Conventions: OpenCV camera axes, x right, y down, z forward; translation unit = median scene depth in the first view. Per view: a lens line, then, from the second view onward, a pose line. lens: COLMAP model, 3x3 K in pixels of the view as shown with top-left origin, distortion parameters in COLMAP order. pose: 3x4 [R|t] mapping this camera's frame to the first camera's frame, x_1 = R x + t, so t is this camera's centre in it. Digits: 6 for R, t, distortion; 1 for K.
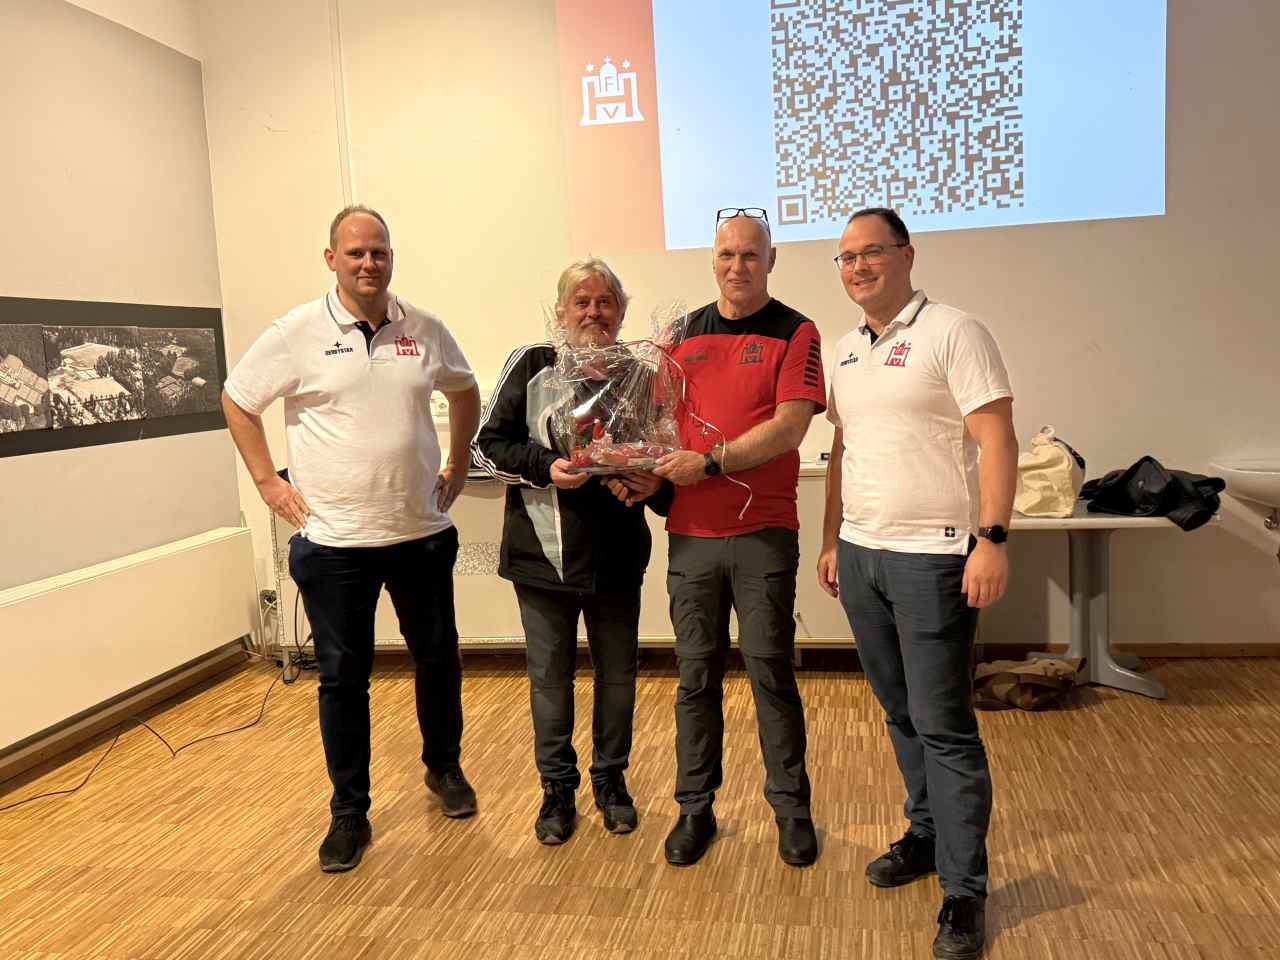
lens RADIAL K [[1160.8, 0, 640.0], [0, 1160.8, 480.0], [0, 0, 1]] dist [0.148863, -0.301588]
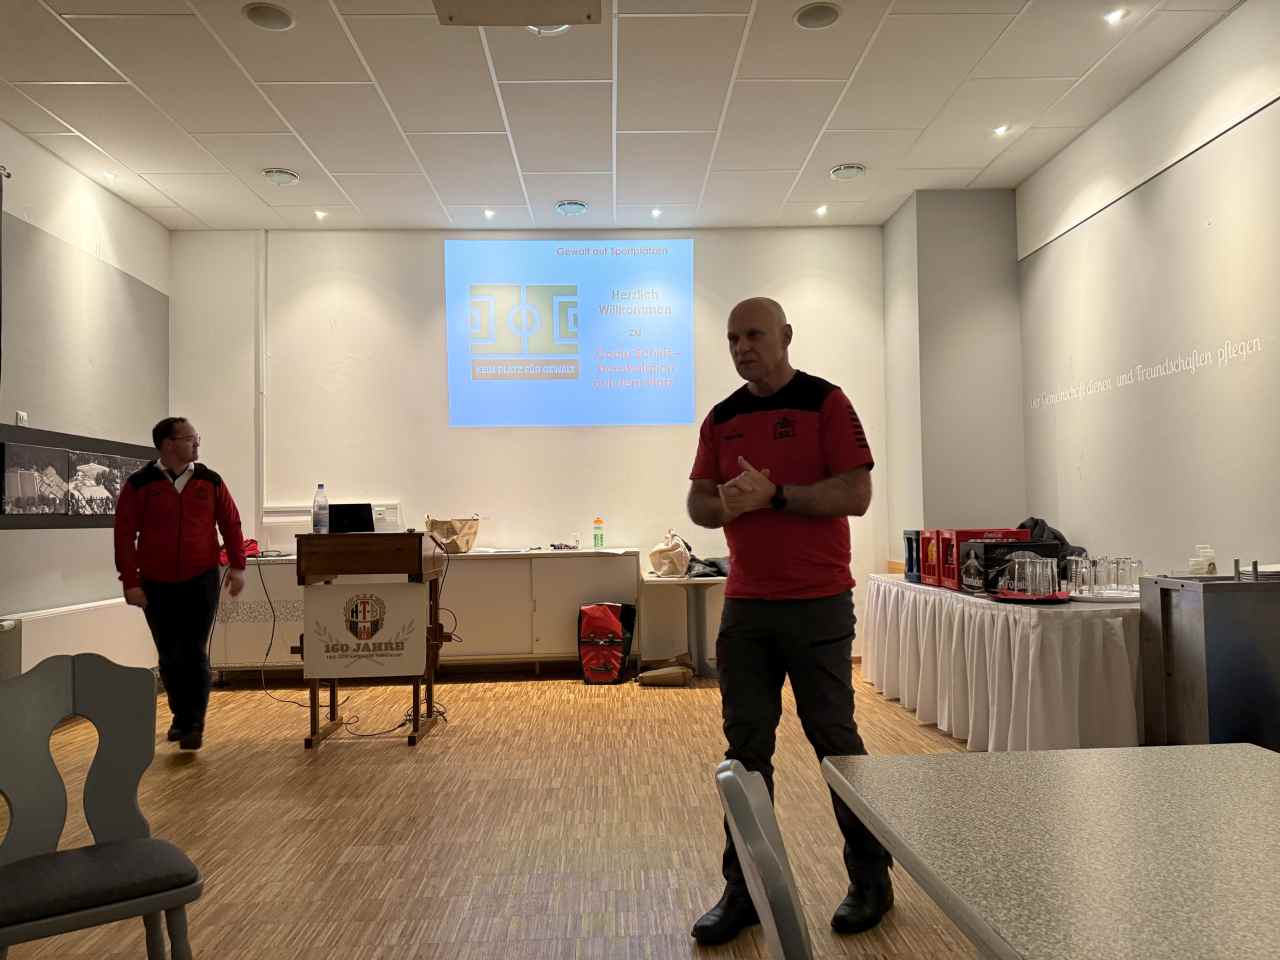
lens RADIAL K [[895.5, 0, 645.2], [0, 895.5, 480.7], [0, 0, 1]] dist [0.002153, -0.031316]
pose [[0.972115, 0.041678, 0.230769, -0.020397], [-0.005779, 0.988038, -0.154099, 0.083343], [-0.234432, 0.148469, 0.960728, -0.306074]]
